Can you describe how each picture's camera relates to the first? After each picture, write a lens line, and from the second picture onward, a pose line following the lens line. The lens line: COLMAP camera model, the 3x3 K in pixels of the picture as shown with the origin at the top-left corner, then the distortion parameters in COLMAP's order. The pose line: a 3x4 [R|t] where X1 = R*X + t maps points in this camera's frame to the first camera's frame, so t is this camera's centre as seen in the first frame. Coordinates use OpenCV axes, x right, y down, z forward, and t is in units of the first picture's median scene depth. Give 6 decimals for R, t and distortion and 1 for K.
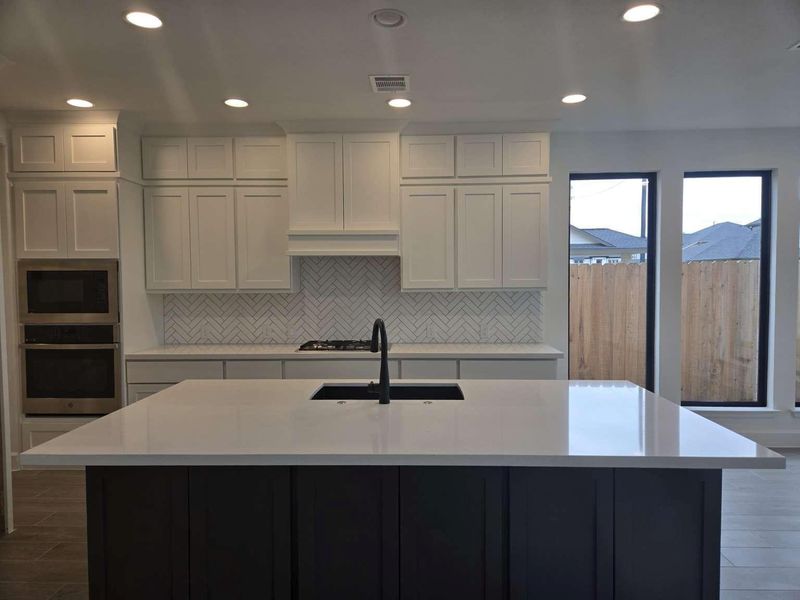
lens RADIAL K [[564.5, 0, 400.0], [0, 564.5, 300.0], [0, 0, 1]] dist [0.044804, -0.005569]
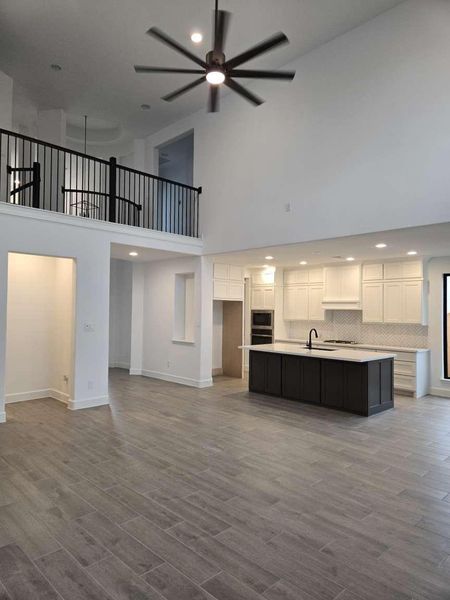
lens RADIAL K [[420.0, 0, 225.0], [0, 420.0, 300.0], [0, 0, 1]] dist [0.094710, -0.102476]
pose [[0.717226, -0.002420, -0.696837, 0.945632], [-0.049528, 0.997288, -0.054440, 0.017166], [0.695079, 0.073559, 0.715161, -0.891396]]
